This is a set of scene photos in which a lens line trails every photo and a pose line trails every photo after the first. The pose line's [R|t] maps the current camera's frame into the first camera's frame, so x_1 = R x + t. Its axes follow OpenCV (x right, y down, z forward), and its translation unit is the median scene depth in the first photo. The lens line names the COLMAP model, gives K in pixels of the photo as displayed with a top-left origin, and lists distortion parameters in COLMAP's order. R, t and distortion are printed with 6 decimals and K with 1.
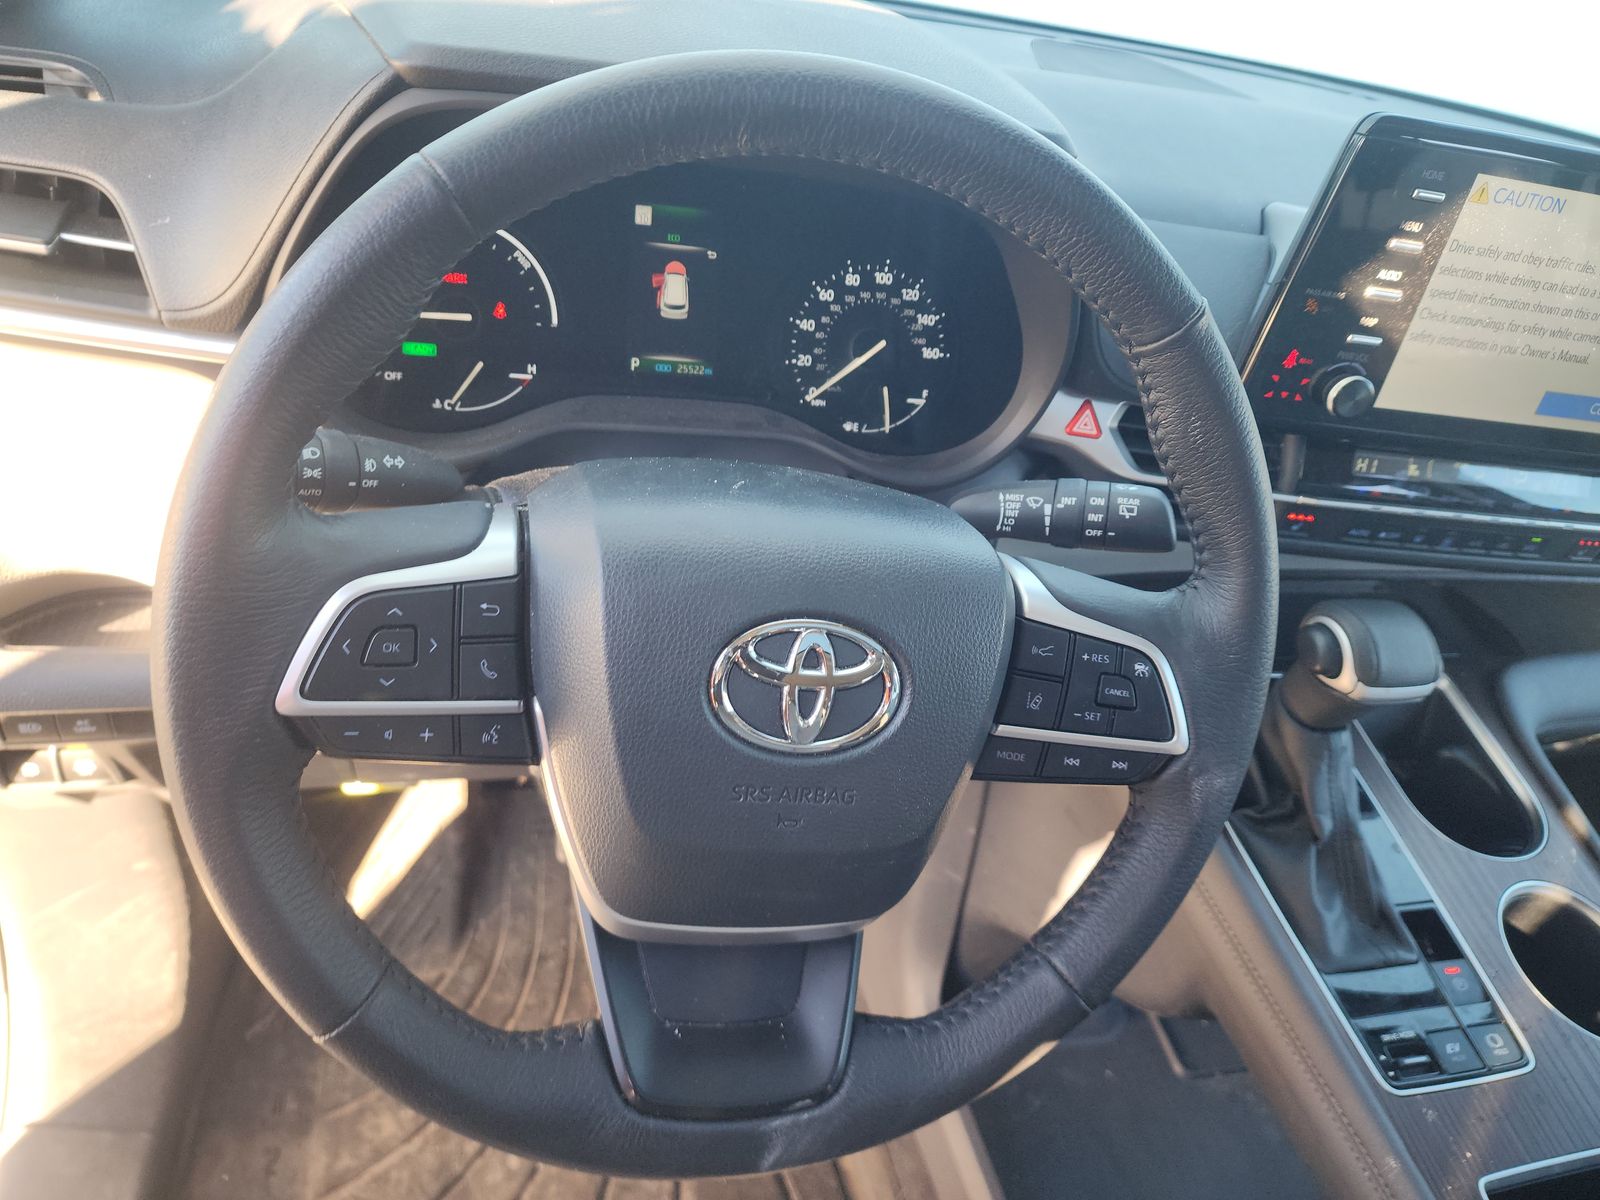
lens RADIAL K [[1099.1, 0, 778.8], [0, 1099.1, 587.9], [0, 0, 1]] dist [0.074480, -0.092133]
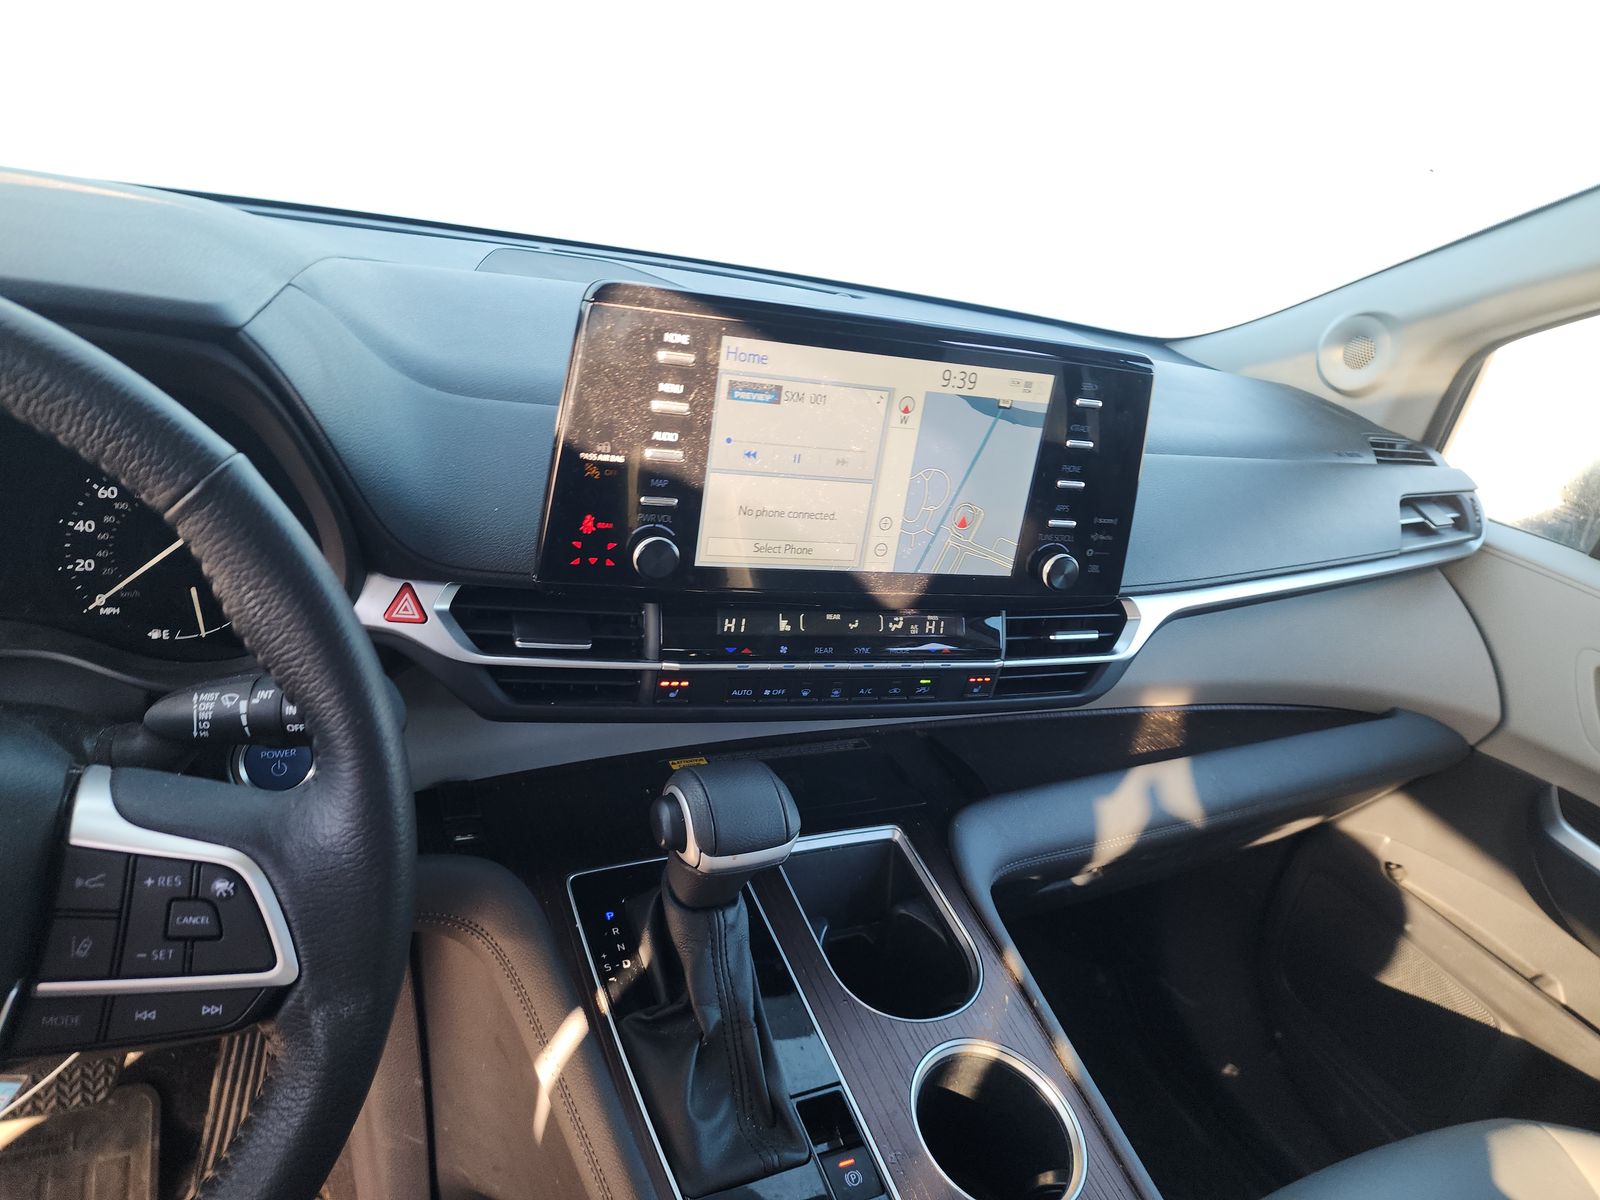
lens RADIAL K [[1099.1, 0, 778.8], [0, 1099.1, 587.9], [0, 0, 1]] dist [0.074480, -0.092133]
pose [[0.975660, -0.086639, 0.201446, 0.385986], [0.121968, 0.977837, -0.170171, 0.030643], [-0.182238, 0.190599, 0.964604, 0.043459]]
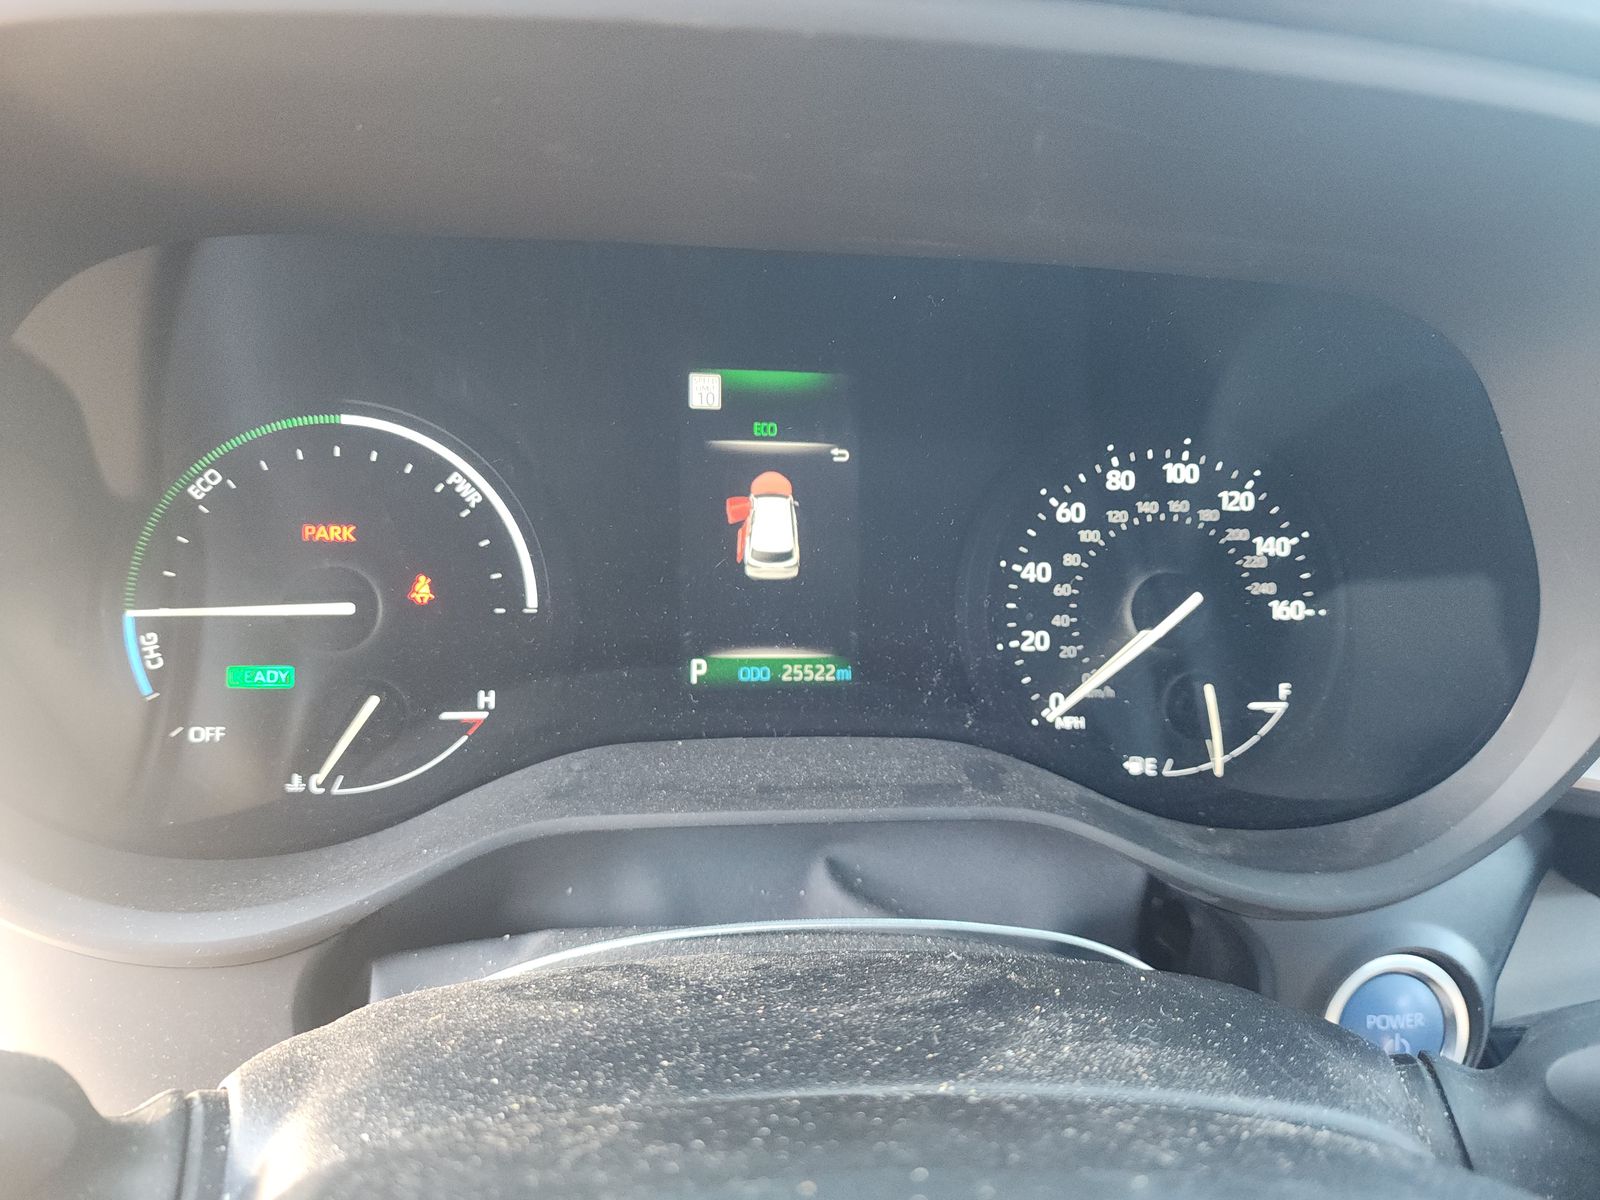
lens RADIAL K [[1099.1, 0, 778.8], [0, 1099.1, 587.9], [0, 0, 1]] dist [0.074480, -0.092133]
pose [[0.989818, -0.066051, -0.126088, -0.027401], [0.037129, 0.974960, -0.219259, -0.125755], [0.137413, 0.212344, 0.967485, 0.499976]]
